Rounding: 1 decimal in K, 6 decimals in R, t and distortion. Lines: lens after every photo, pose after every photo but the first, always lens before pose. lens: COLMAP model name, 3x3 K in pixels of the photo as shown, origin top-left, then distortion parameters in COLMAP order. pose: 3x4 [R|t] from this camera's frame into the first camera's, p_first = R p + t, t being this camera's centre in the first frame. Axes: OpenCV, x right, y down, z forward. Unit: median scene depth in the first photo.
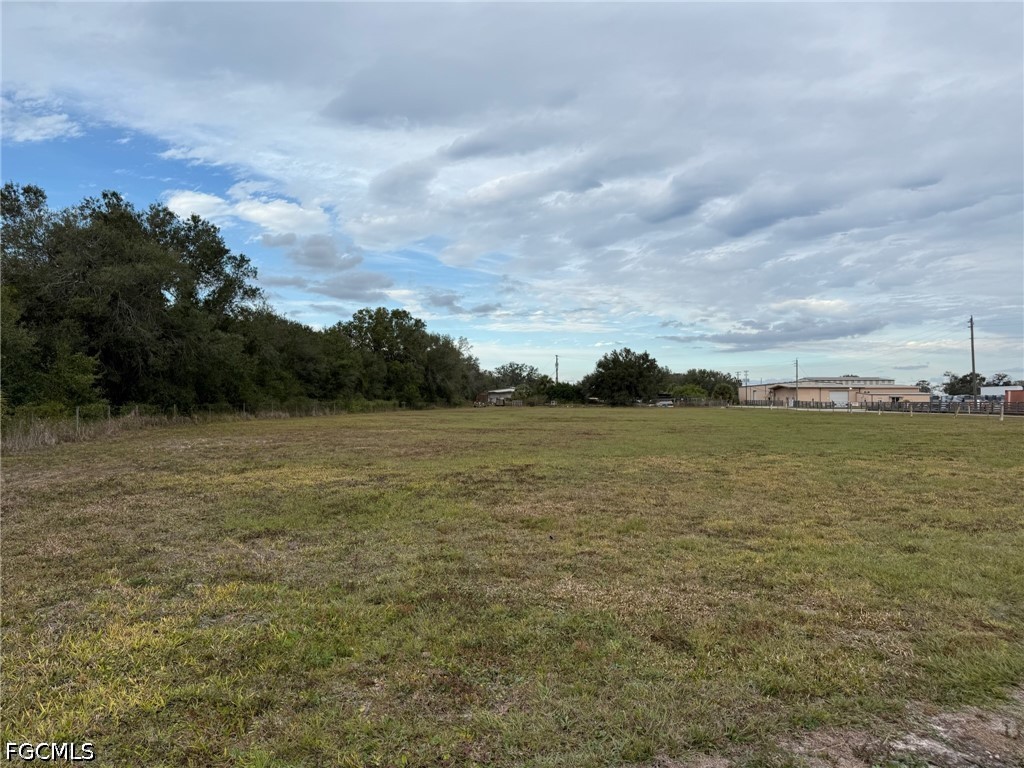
lens RADIAL K [[723.0, 0, 512.0], [0, 723.0, 384.0], [0, 0, 1]] dist [0.050738, -0.004603]
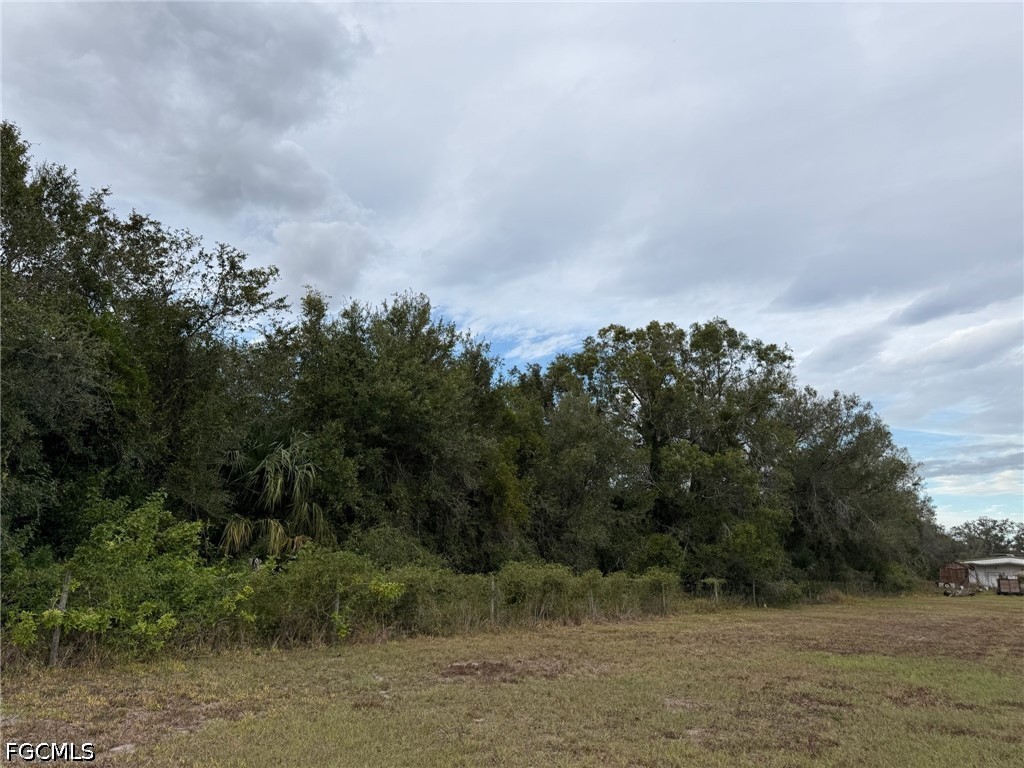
lens RADIAL K [[723.0, 0, 512.0], [0, 723.0, 384.0], [0, 0, 1]] dist [0.050738, -0.004603]
pose [[0.862335, -0.104787, -0.495376, -0.041191], [-0.010632, 0.974388, -0.224620, 0.009550], [0.506226, 0.198965, 0.839135, 0.431705]]
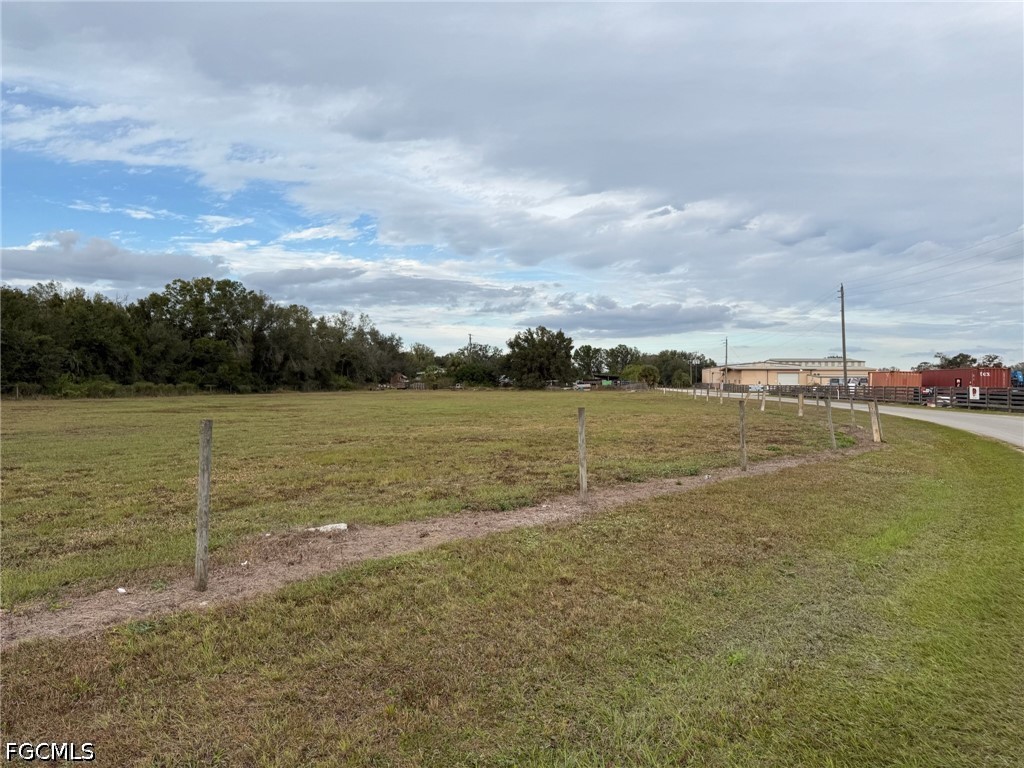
lens RADIAL K [[723.0, 0, 512.0], [0, 723.0, 384.0], [0, 0, 1]] dist [0.050738, -0.004603]
pose [[0.999583, 0.001808, -0.028818, 0.146870], [-0.001088, 0.999687, 0.024997, 0.000785], [0.028854, -0.024955, 0.999272, 0.082564]]
